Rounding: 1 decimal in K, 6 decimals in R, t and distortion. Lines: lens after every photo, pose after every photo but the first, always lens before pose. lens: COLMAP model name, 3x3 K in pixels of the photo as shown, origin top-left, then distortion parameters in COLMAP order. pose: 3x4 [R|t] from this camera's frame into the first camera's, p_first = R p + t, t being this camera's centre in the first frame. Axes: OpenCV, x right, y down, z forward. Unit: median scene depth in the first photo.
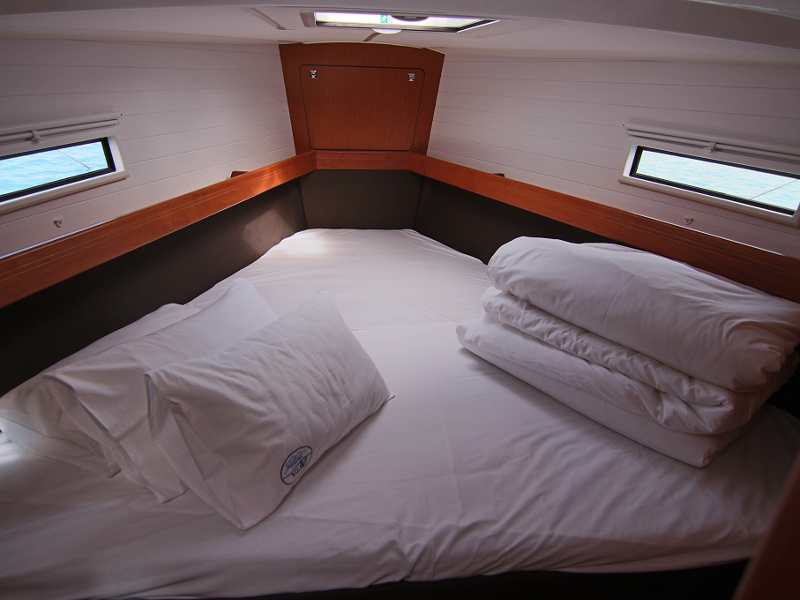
lens RADIAL K [[455.1, 0, 366.2], [0, 455.1, 300.4], [0, 0, 1]] dist [-0.002012, -0.001108]
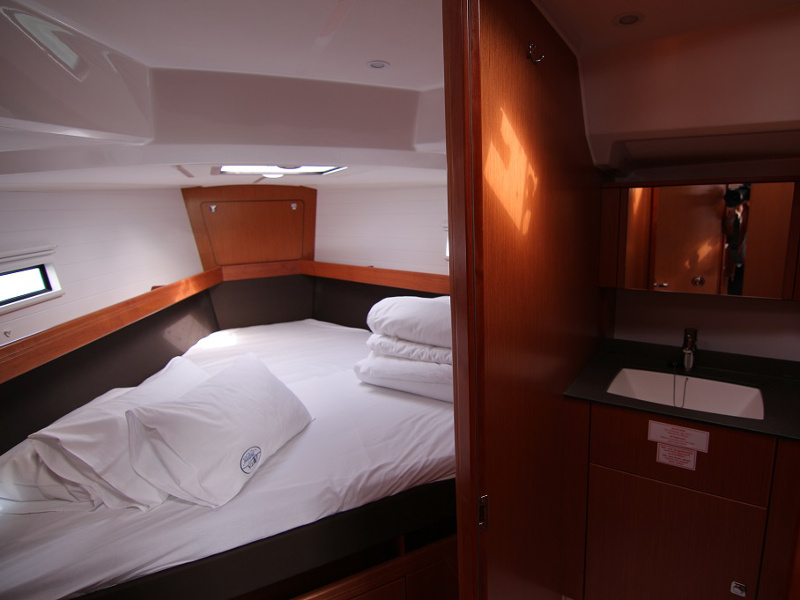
lens RADIAL K [[470.4, 0, 400.0], [0, 470.4, 300.0], [0, 0, 1]] dist [-0.016465, 0.000284]
pose [[0.949355, -0.114148, 0.292738, -0.065614], [0.187194, 0.953757, -0.235173, 0.246315], [-0.252357, 0.278061, 0.926821, -0.438825]]
